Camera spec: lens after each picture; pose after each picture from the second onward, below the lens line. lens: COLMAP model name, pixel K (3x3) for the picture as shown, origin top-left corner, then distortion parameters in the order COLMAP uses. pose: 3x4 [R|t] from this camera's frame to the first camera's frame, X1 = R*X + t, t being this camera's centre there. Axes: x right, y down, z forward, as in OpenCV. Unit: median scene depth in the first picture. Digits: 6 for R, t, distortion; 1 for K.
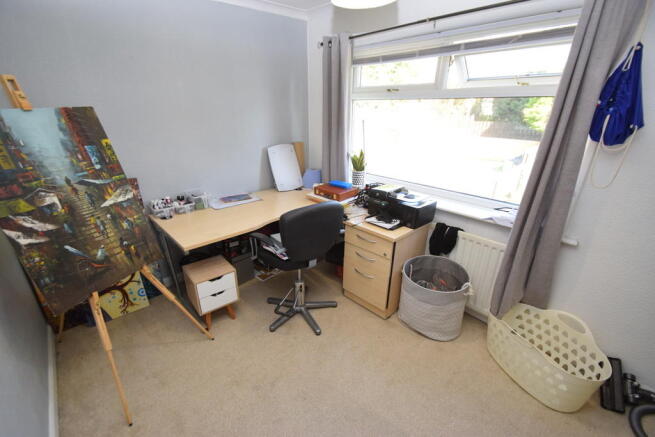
lens RADIAL K [[293.8, 0, 315.5], [0, 293.8, 228.7], [0, 0, 1]] dist [-0.001598, -0.000506]
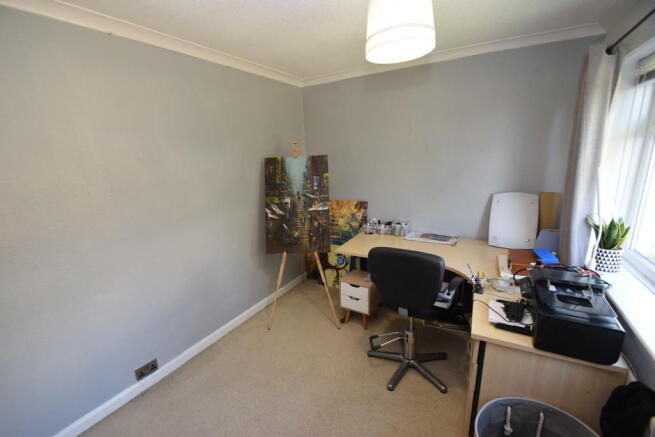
lens RADIAL K [[293.8, 0, 315.5], [0, 293.8, 228.7], [0, 0, 1]] dist [-0.001598, -0.000506]
pose [[0.301332, 0.225497, -0.926472, 0.921016], [-0.336953, 0.934127, 0.117768, -0.189542], [0.891999, 0.276690, 0.357465, 0.438376]]
